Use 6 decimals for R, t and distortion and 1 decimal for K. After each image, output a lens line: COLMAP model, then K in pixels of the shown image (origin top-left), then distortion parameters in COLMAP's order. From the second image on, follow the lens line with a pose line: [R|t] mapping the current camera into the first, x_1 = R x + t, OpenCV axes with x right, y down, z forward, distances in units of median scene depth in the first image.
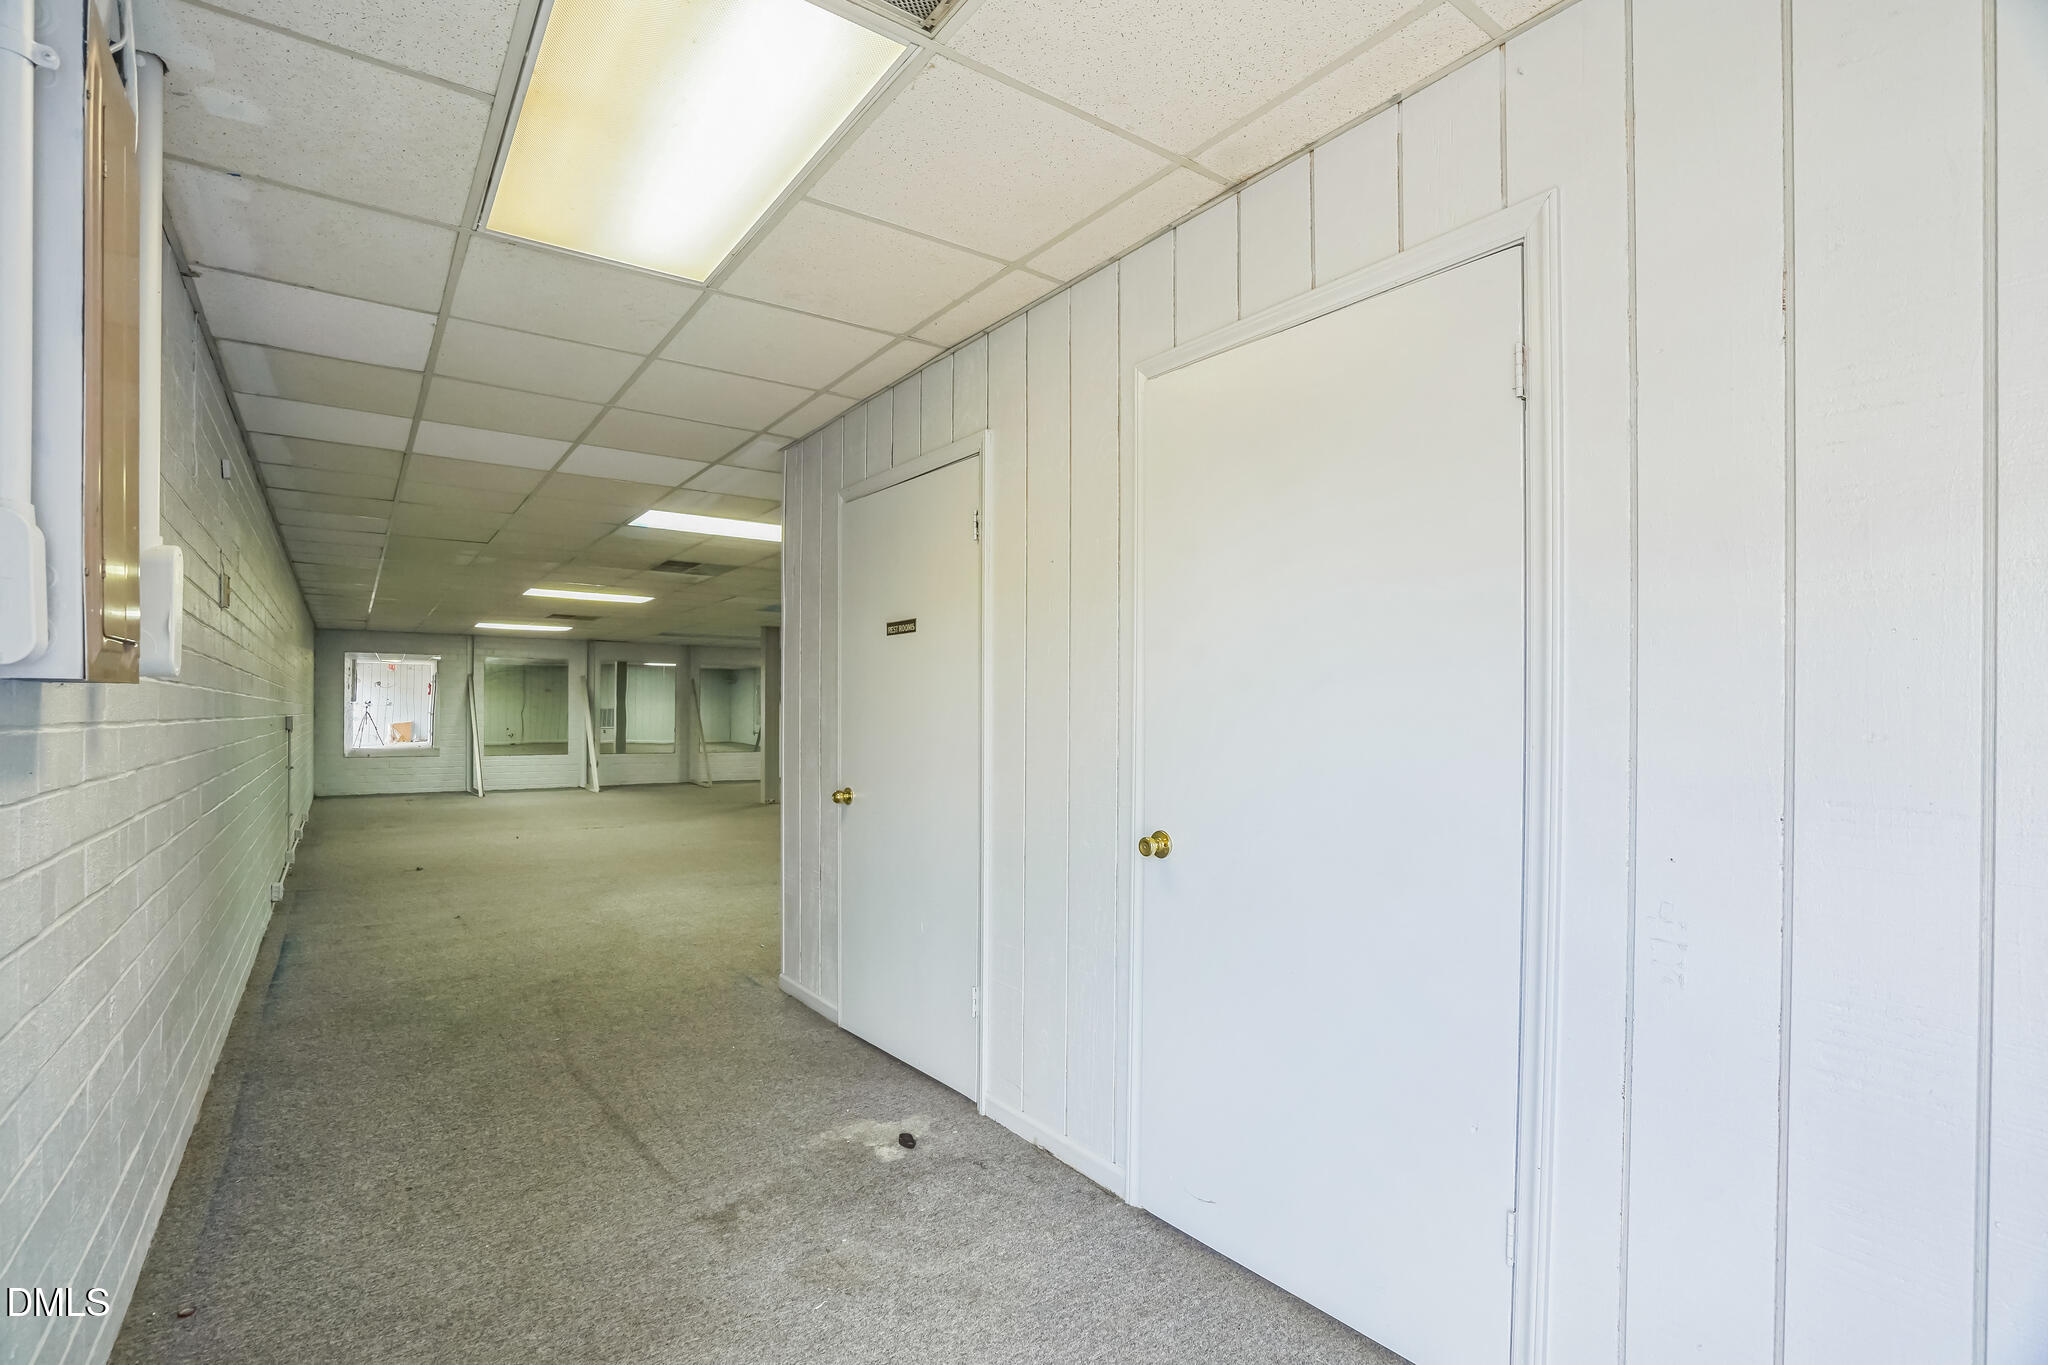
lens RADIAL K [[952.2, 0, 1024.0], [0, 952.2, 682.5], [0, 0, 1]] dist [0.000122, 0.000264]
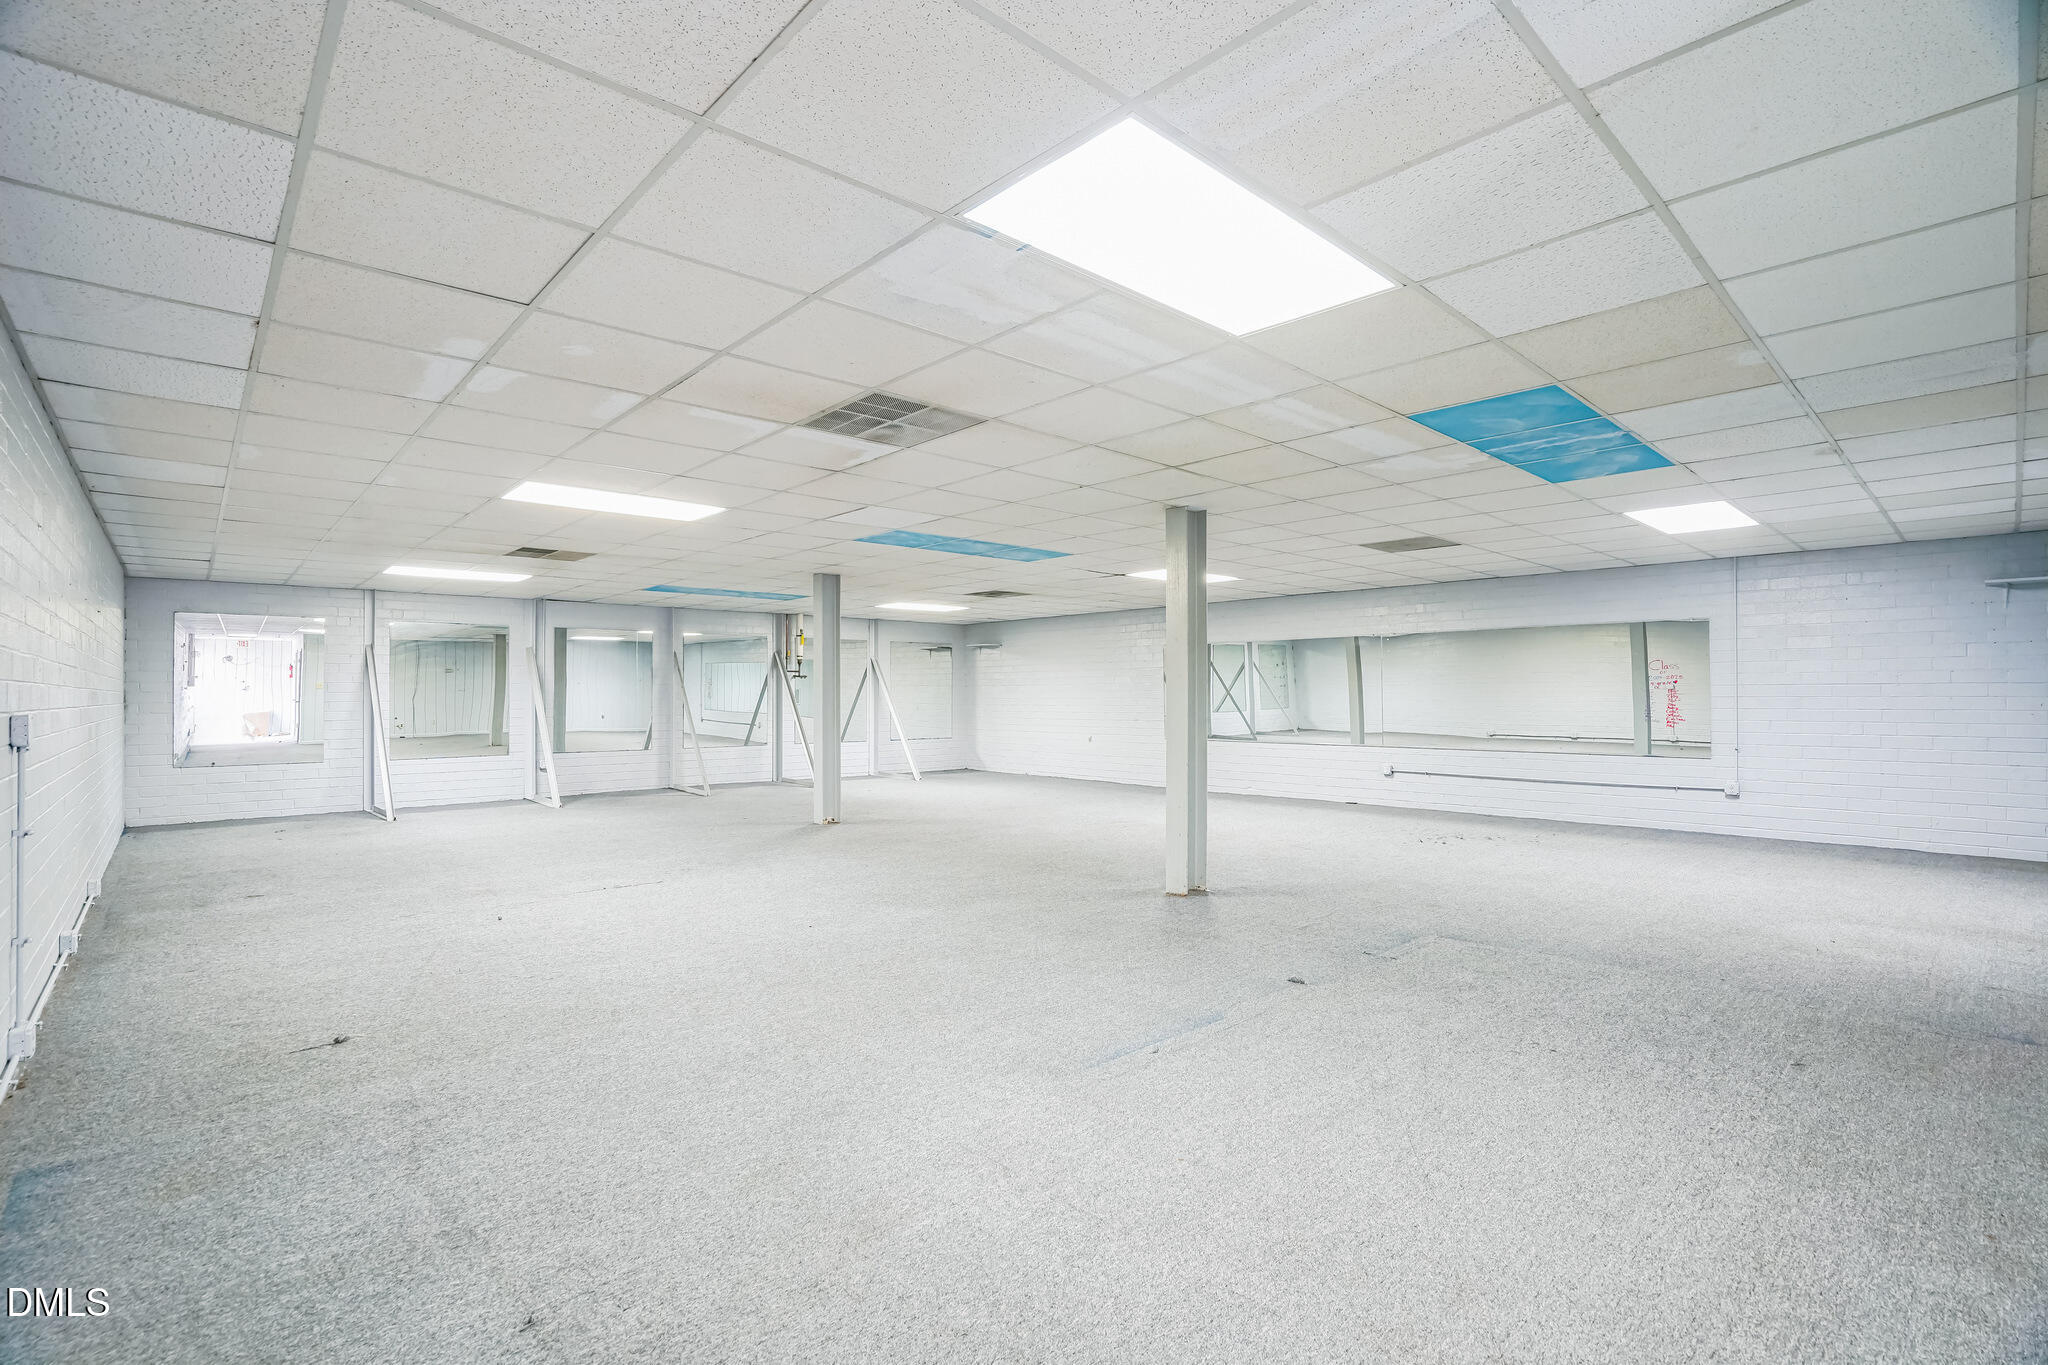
lens RADIAL K [[952.2, 0, 1024.0], [0, 952.2, 682.5], [0, 0, 1]] dist [0.000122, 0.000264]
pose [[0.994335, -0.007527, 0.106022, -0.165089], [0.005314, 0.999762, 0.021137, 0.006049], [-0.106156, -0.020454, 0.994139, 0.233463]]
